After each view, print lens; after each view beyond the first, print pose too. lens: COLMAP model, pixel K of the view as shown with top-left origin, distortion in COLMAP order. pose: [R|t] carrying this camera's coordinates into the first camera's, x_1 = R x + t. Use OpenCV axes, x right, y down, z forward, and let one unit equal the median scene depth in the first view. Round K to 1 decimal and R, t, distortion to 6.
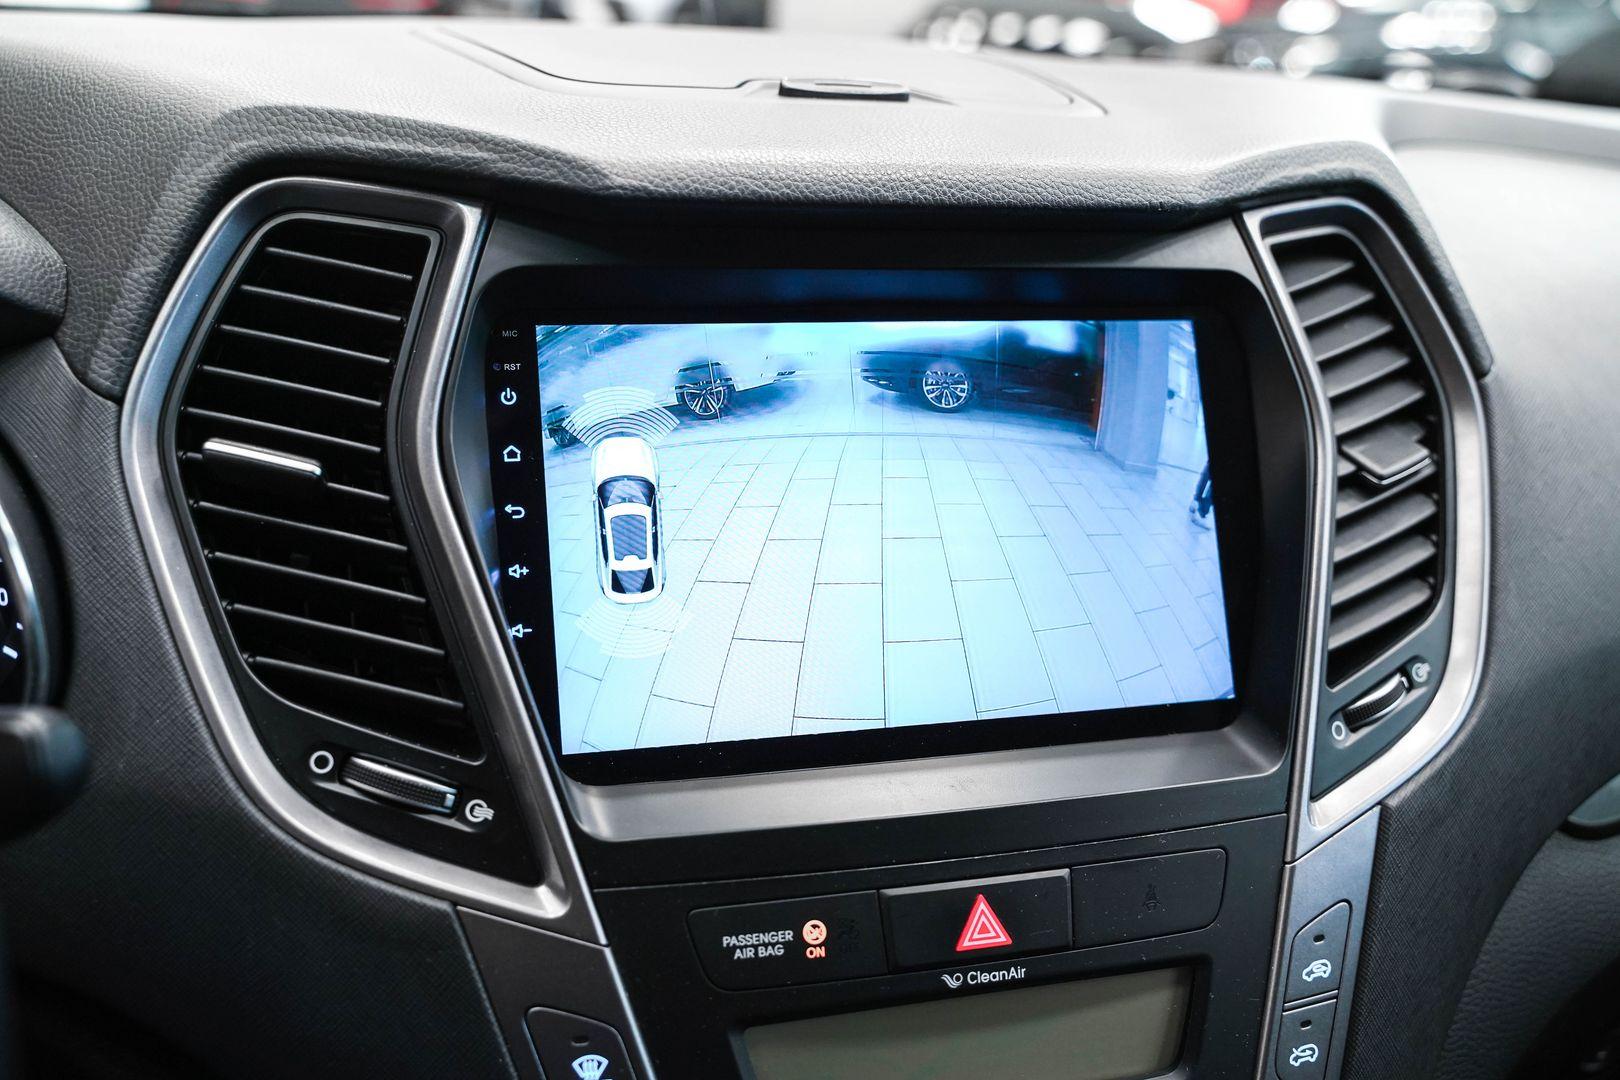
lens RADIAL K [[1787.7, 0, 809.1], [0, 1787.7, 458.4], [0, 0, 1]] dist [-0.016960, -0.011512]
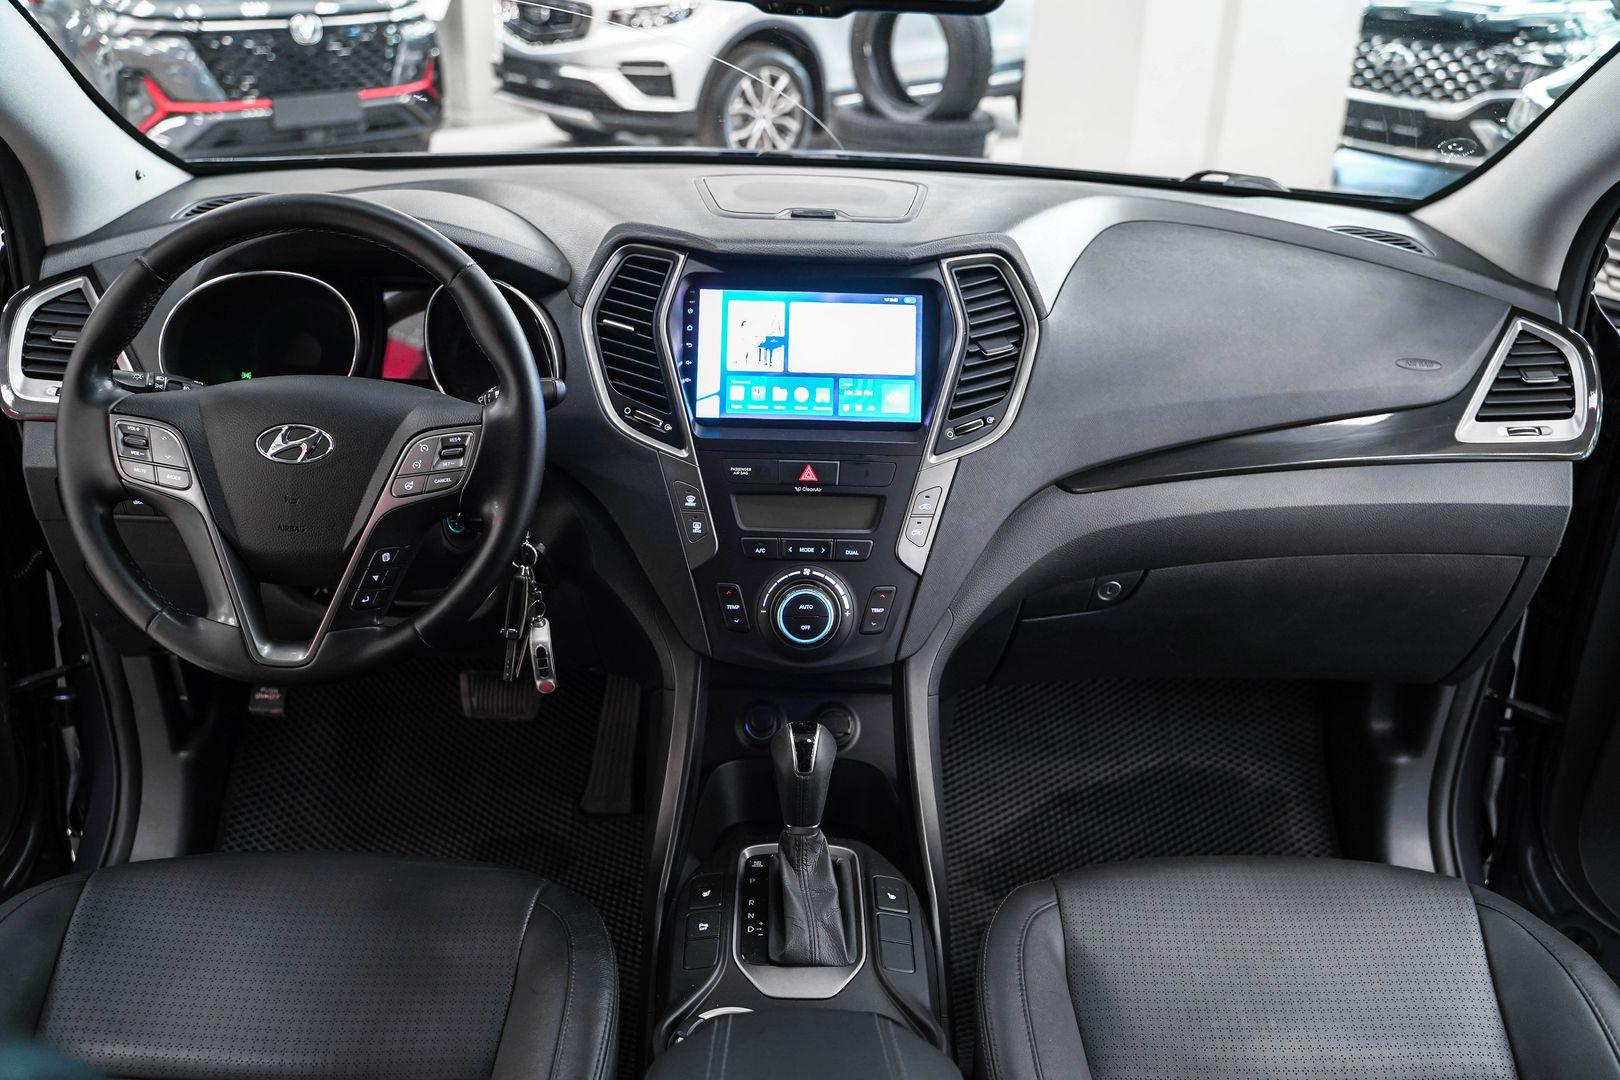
lens RADIAL K [[1353.5, 0, 810.0], [0, 1353.5, 540.0], [0, 0, 1]] dist [-0.112472, 0.078577]
pose [[0.958381, 0.088385, -0.271466, 0.800204], [-0.057474, 0.991134, 0.119791, 0.078378], [0.279647, -0.099204, 0.954964, -1.444975]]
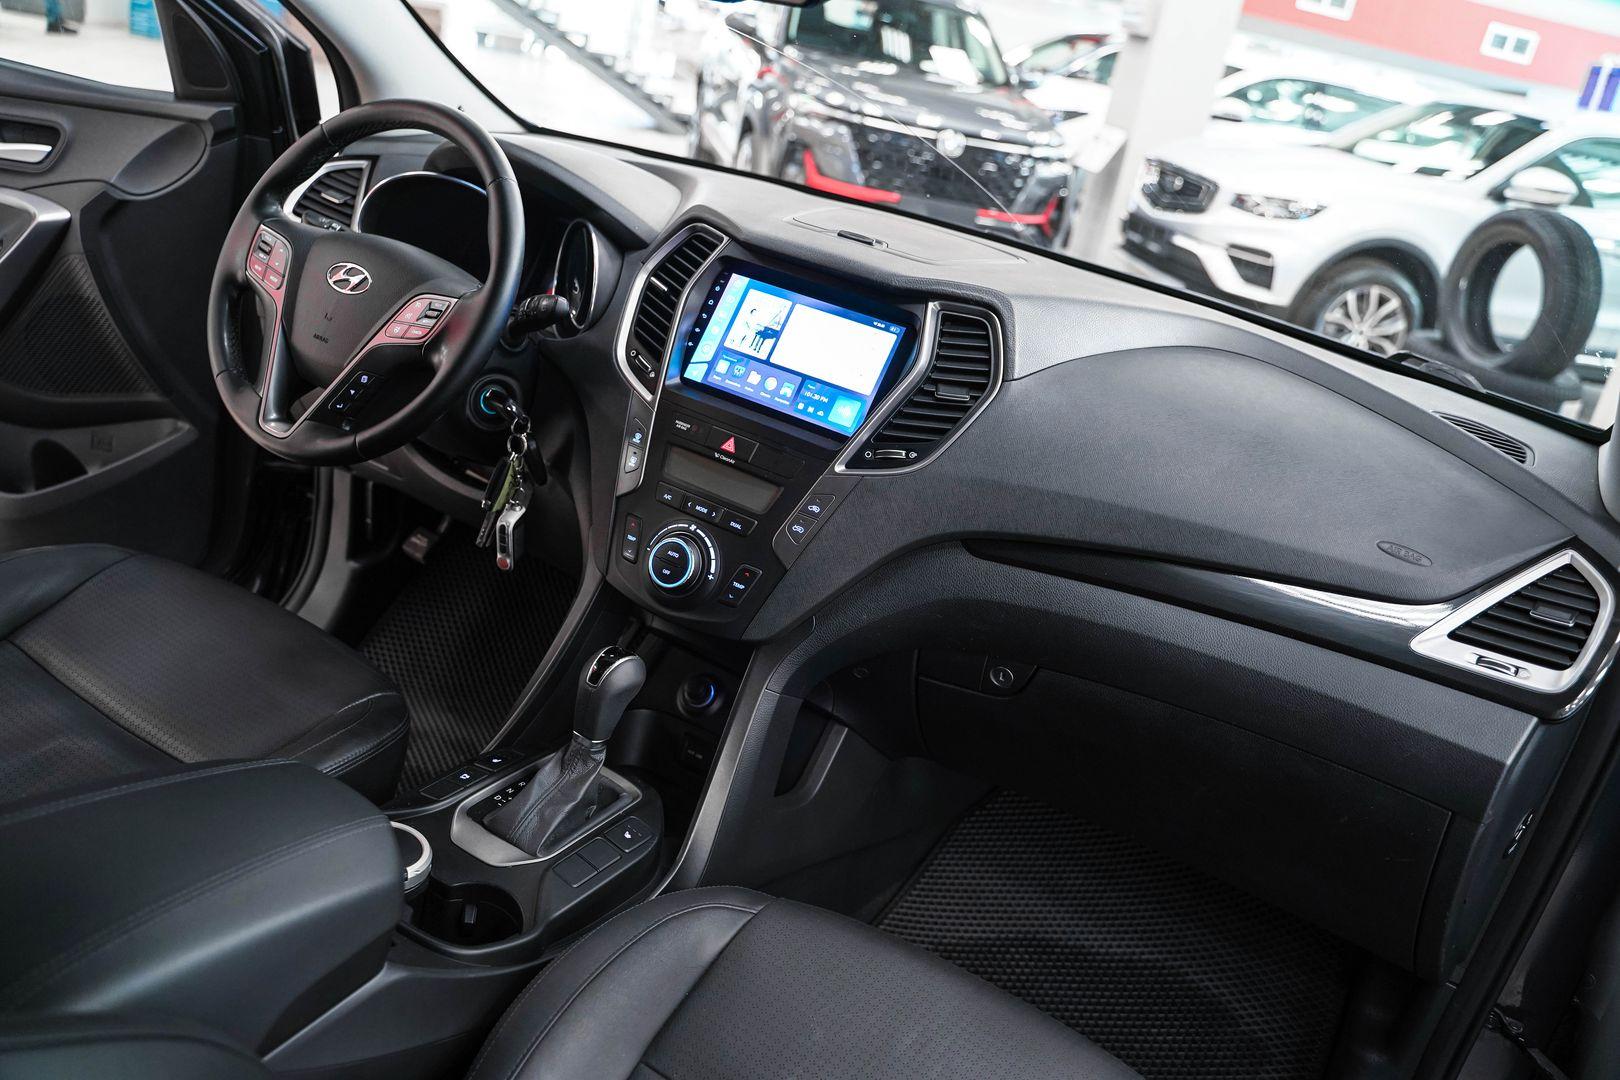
lens RADIAL K [[1353.5, 0, 810.0], [0, 1353.5, 540.0], [0, 0, 1]] dist [-0.112472, 0.078577]
pose [[0.654803, 0.330646, -0.679637, 2.133286], [-0.370039, 0.924332, 0.093173, 0.122407], [0.659018, 0.190482, 0.727607, -0.858811]]
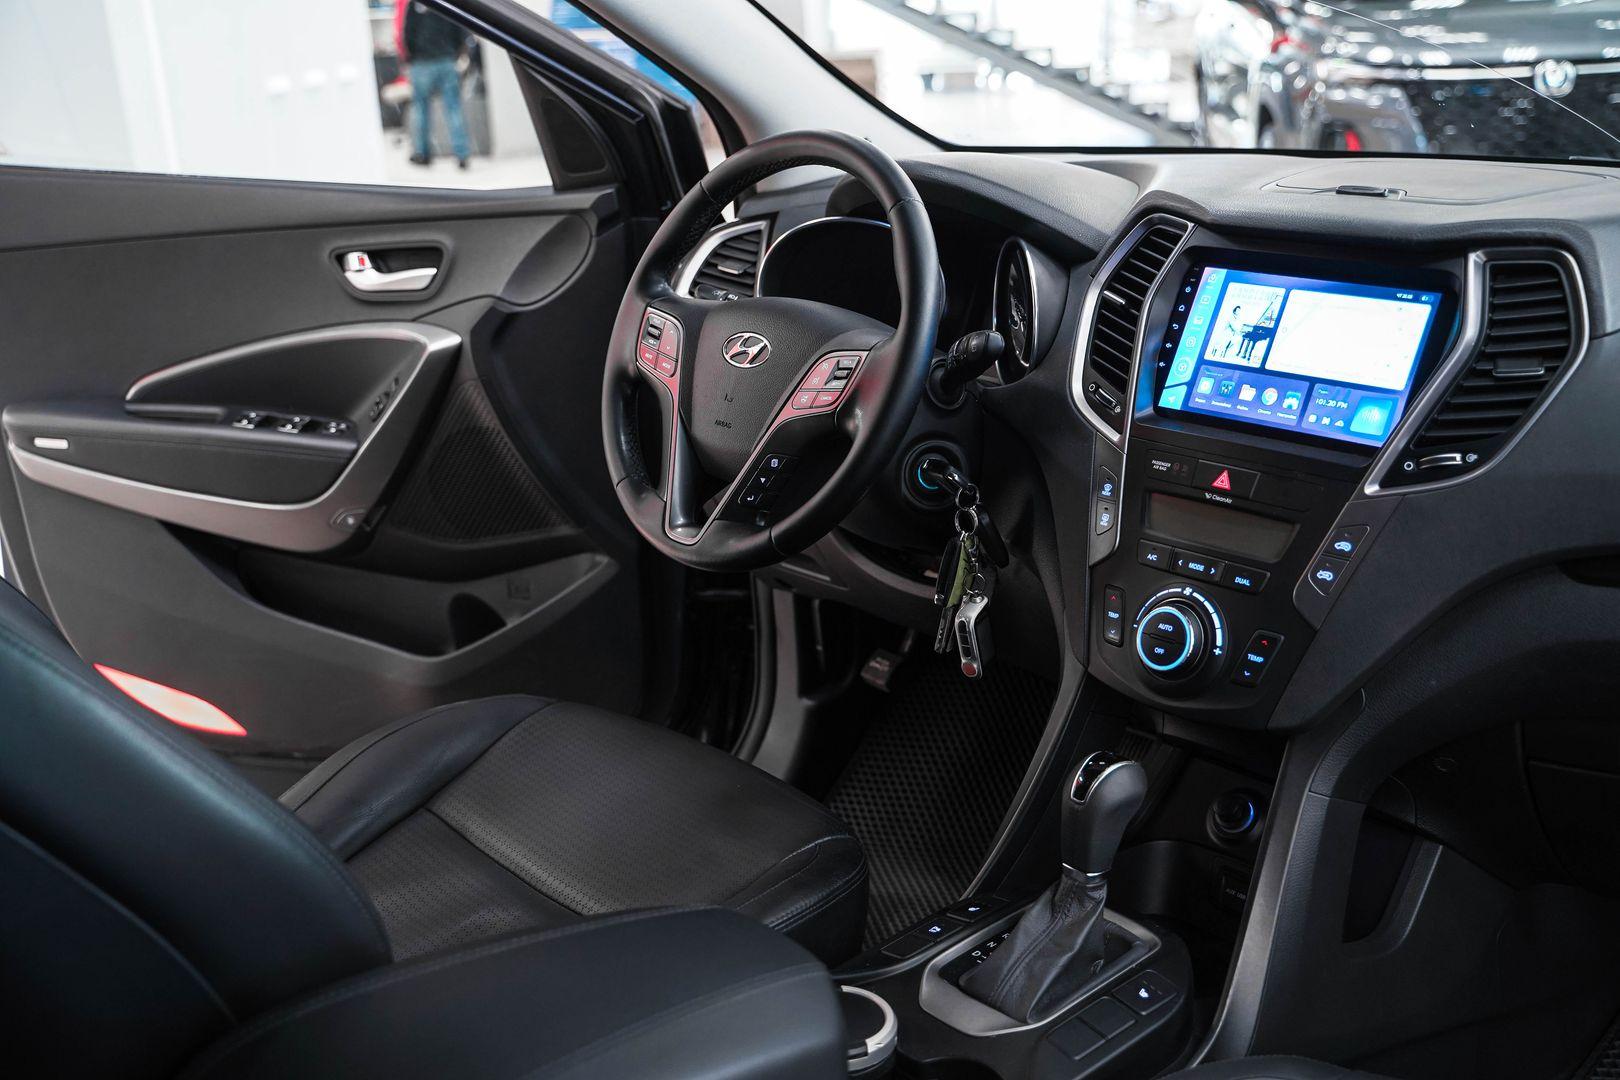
lens RADIAL K [[1716.9, 0, 771.8], [0, 1716.9, 535.2], [0, 0, 1]] dist [-0.068526, 0.145280]
pose [[0.387793, 0.199529, -0.899892, 2.266990], [-0.220940, 0.967950, 0.119409, 0.179030], [0.894876, 0.152516, 0.419448, -0.761636]]
